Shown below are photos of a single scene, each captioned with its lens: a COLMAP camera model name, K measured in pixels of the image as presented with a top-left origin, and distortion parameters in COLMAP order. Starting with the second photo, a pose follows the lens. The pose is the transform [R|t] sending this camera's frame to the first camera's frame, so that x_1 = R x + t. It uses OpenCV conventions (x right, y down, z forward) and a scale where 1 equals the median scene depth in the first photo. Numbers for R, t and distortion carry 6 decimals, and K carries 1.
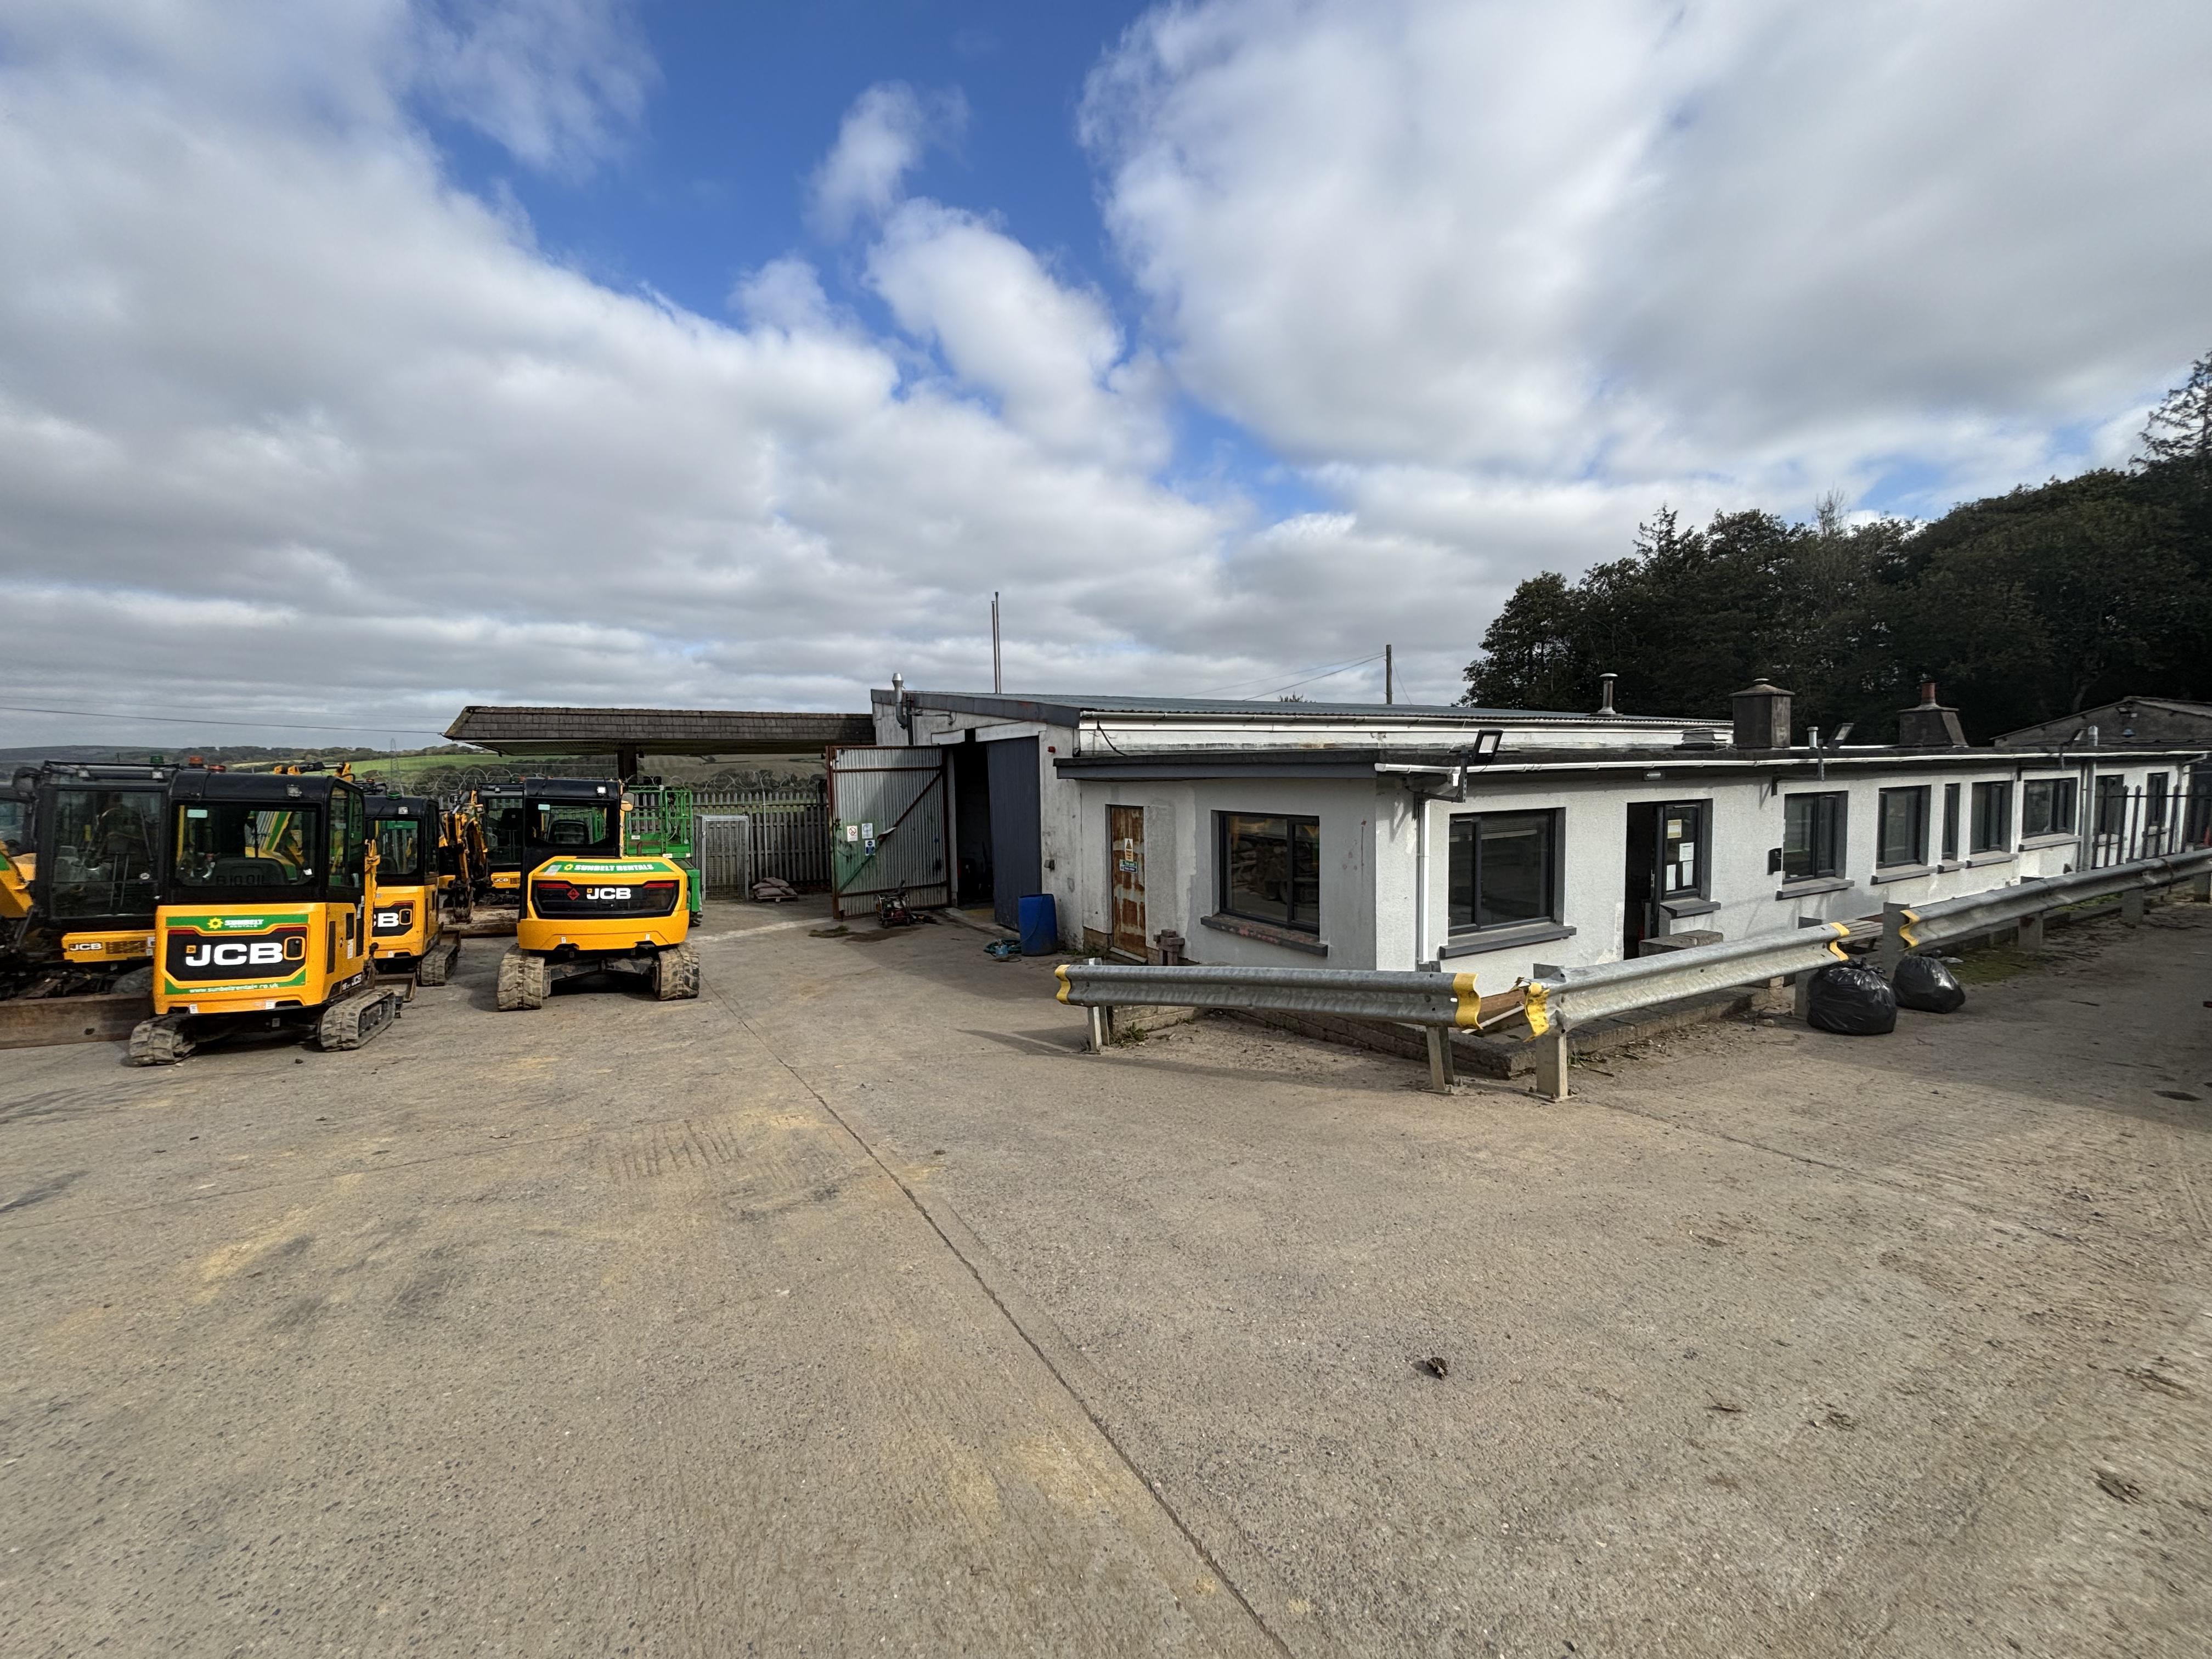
lens RADIAL K [[896.4, 0, 1096.8], [0, 896.4, 810.9], [0, 0, 1]] dist [0.006295, -0.001309]
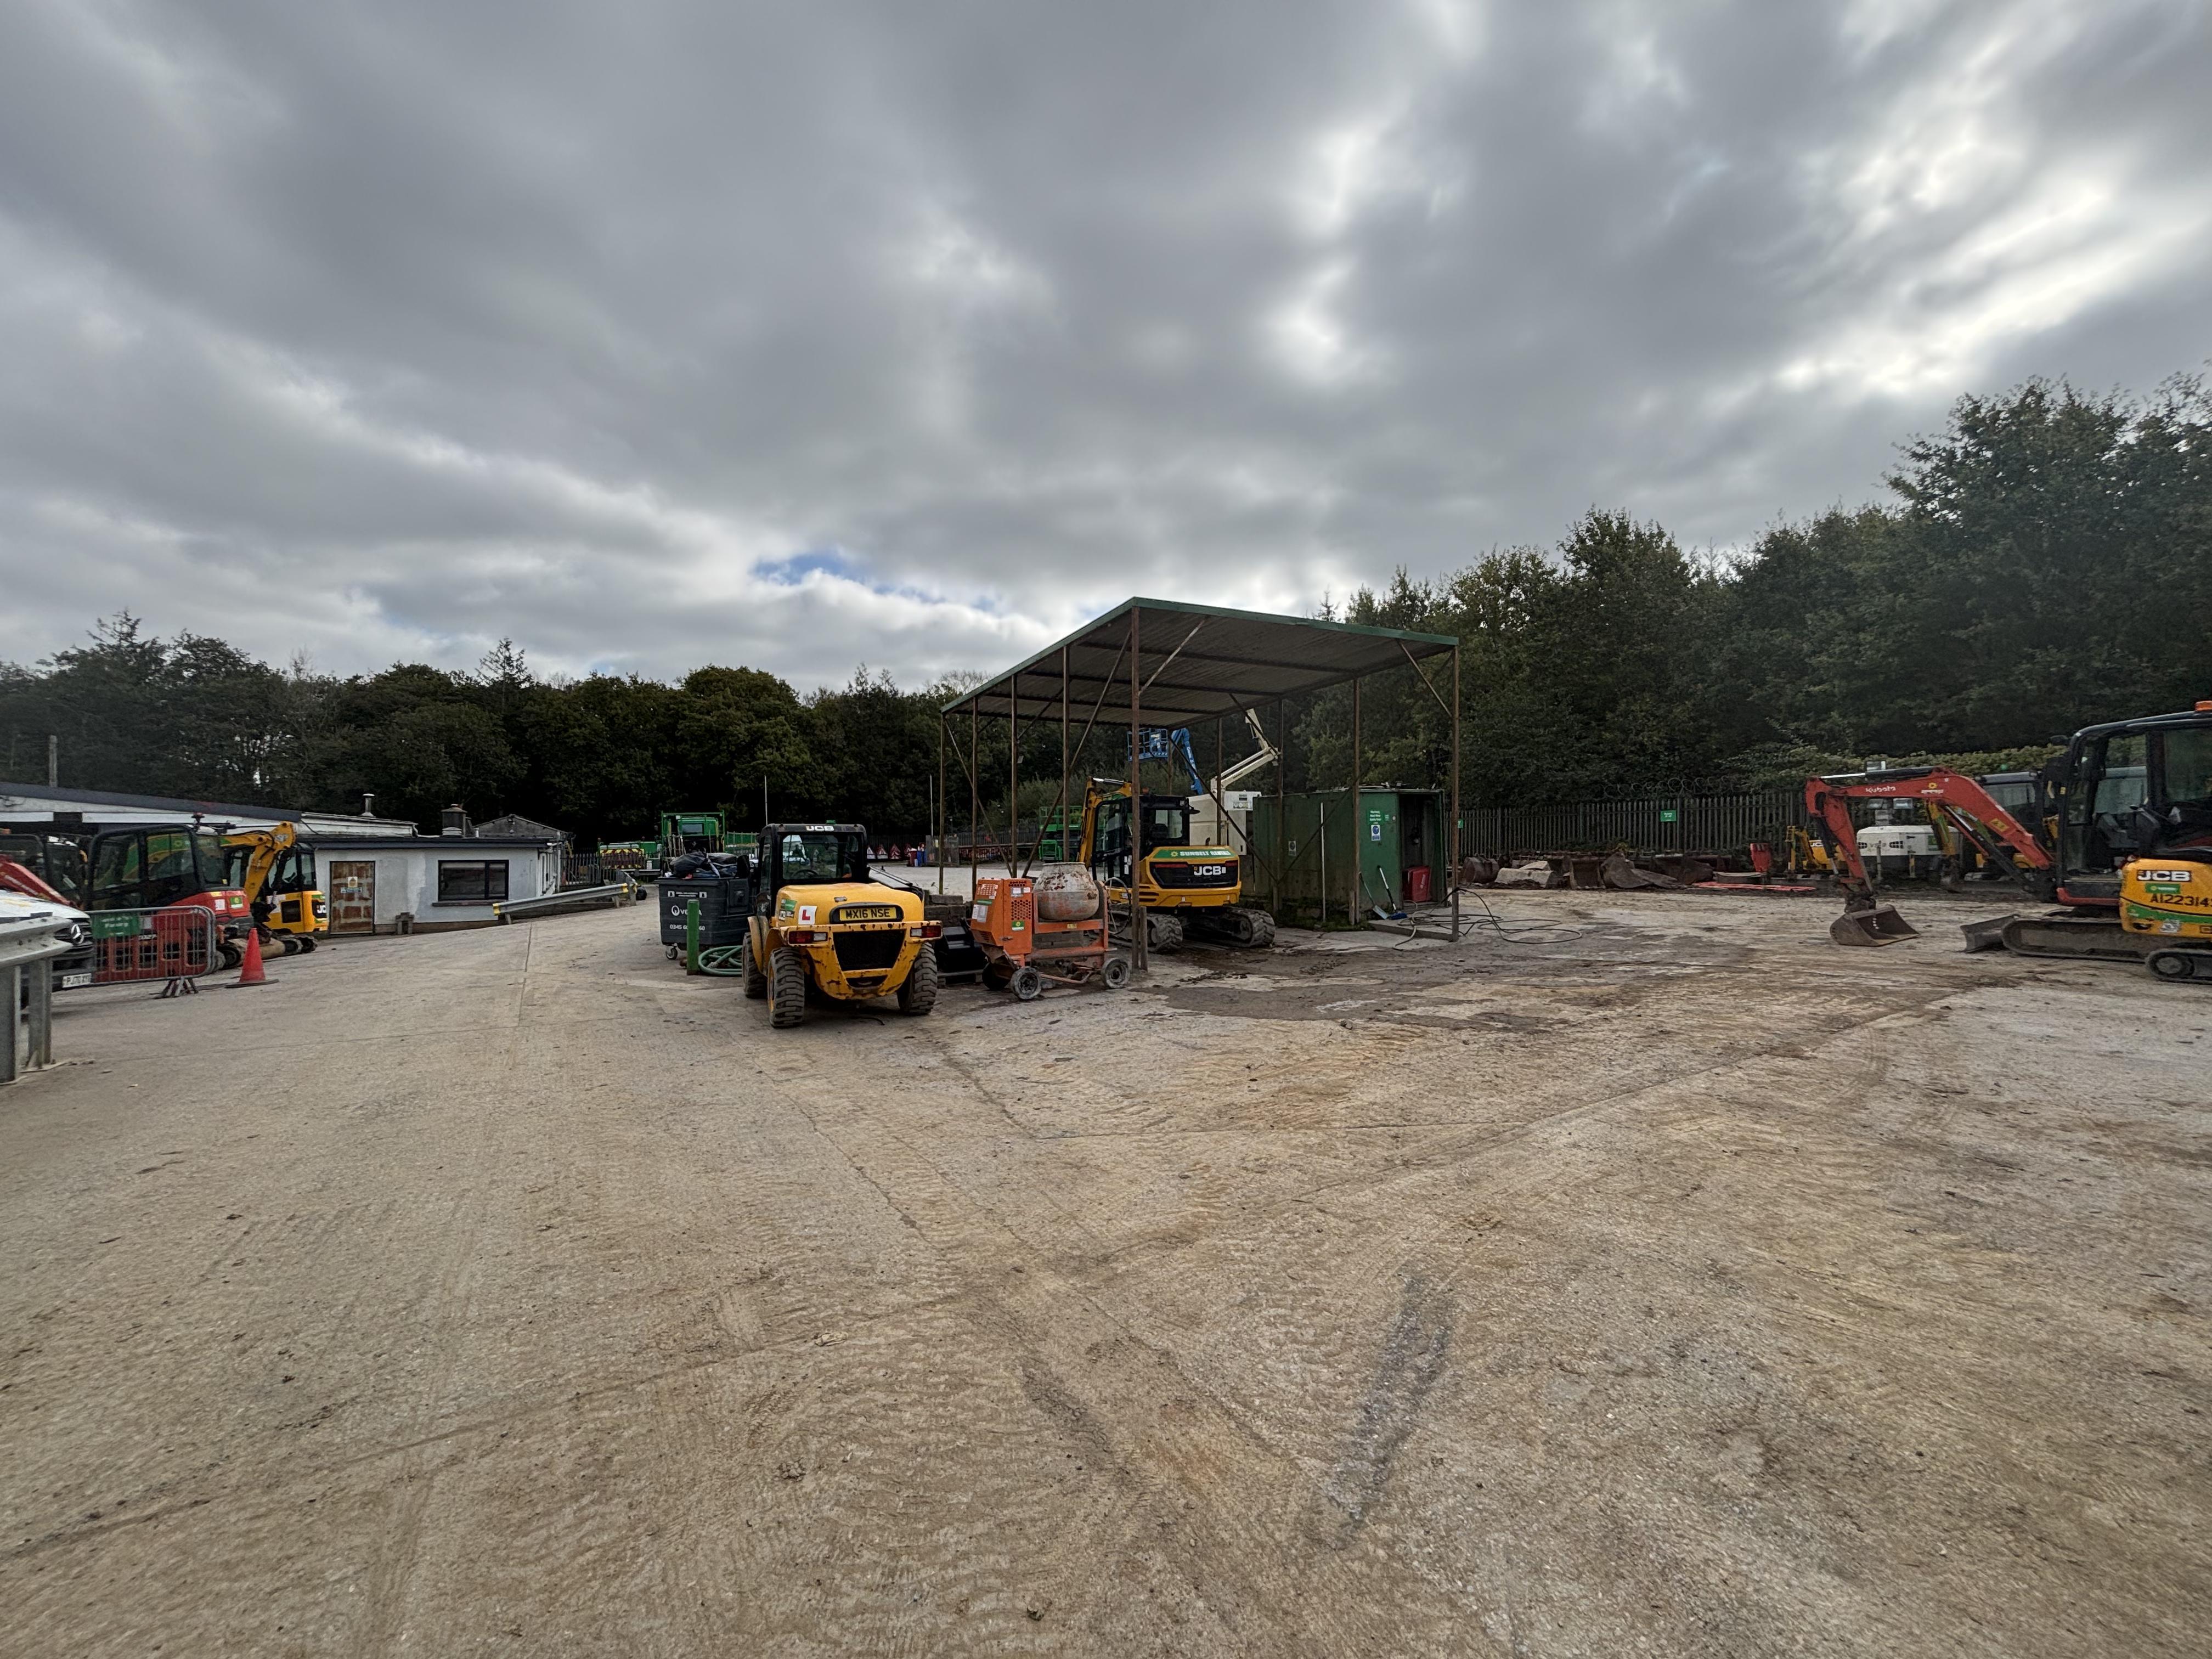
lens RADIAL K [[896.4, 0, 1089.6], [0, 896.4, 824.2], [0, 0, 1]] dist [0.006295, -0.001309]
pose [[0.000038, 0.033050, 0.999454, -2.413463], [0.047319, 0.998334, -0.033014, 0.068609], [-0.998880, 0.047295, -0.001526, -0.842614]]
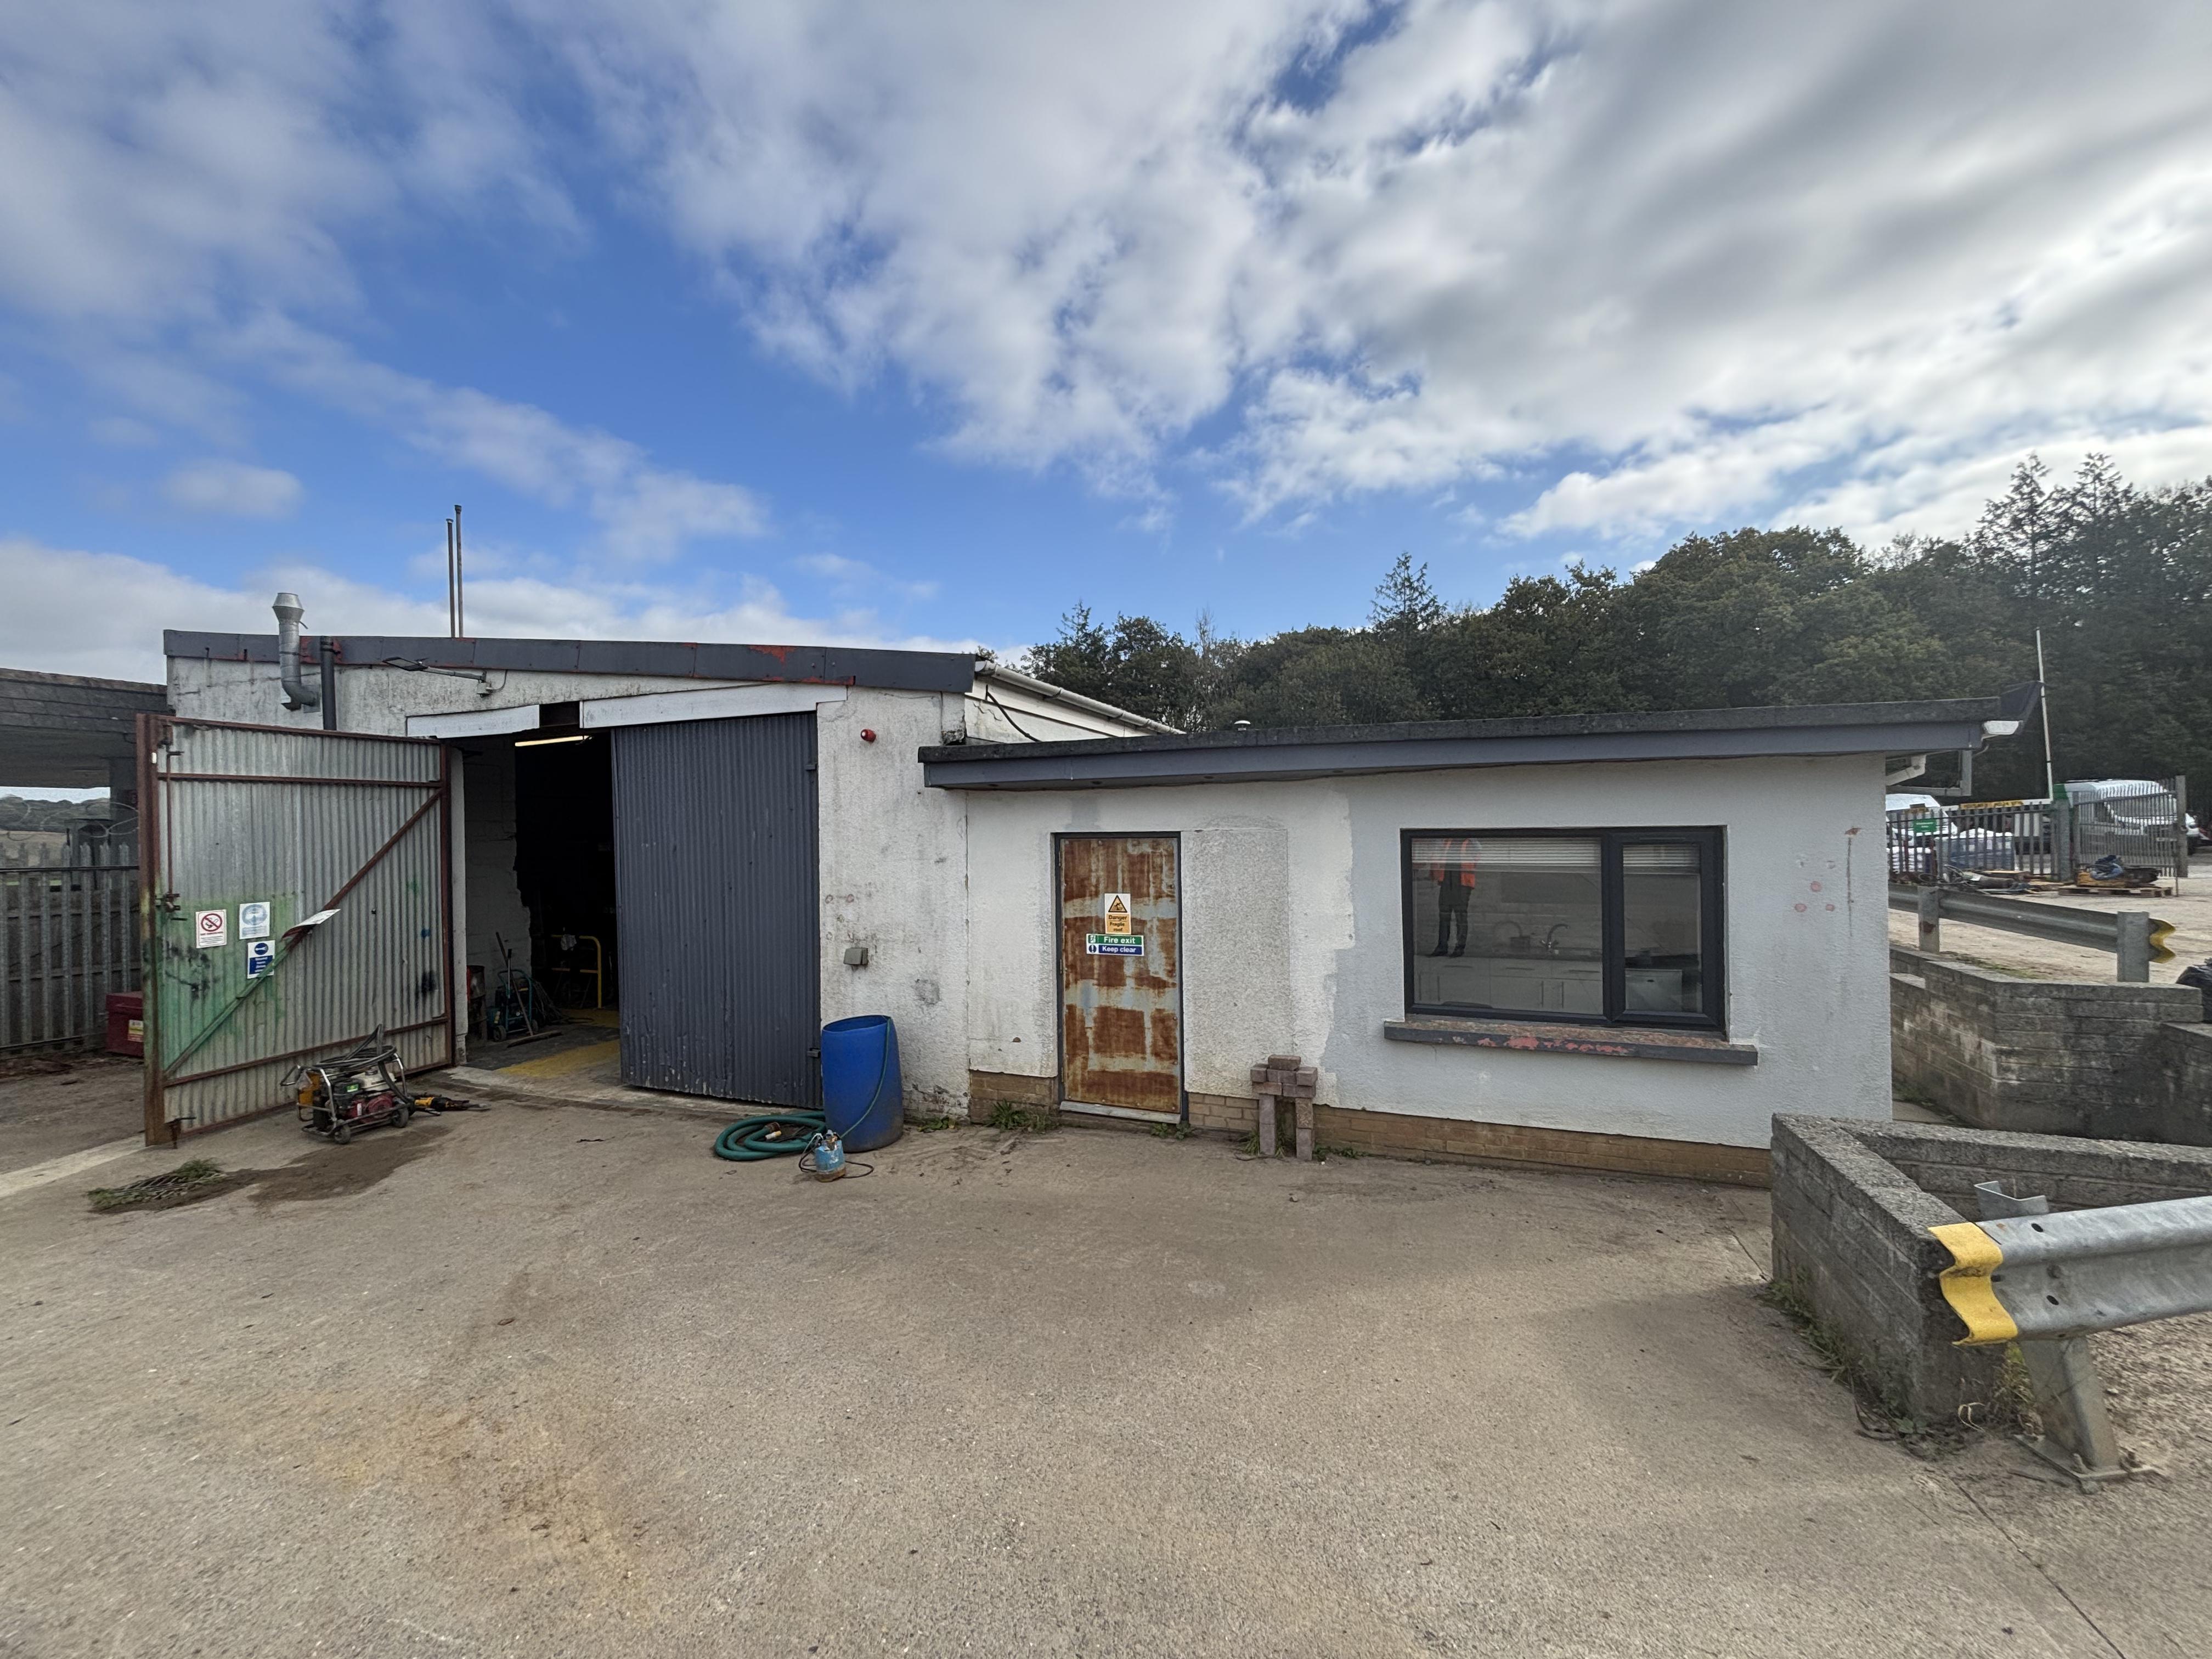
lens RADIAL K [[896.4, 0, 1094.4], [0, 896.4, 823.8], [0, 0, 1]] dist [0.006295, -0.001309]
pose [[0.773428, 0.009731, 0.633809, -0.371384], [0.032037, 0.998004, -0.054416, 0.020771], [-0.633074, 0.062392, 0.771573, 0.686508]]
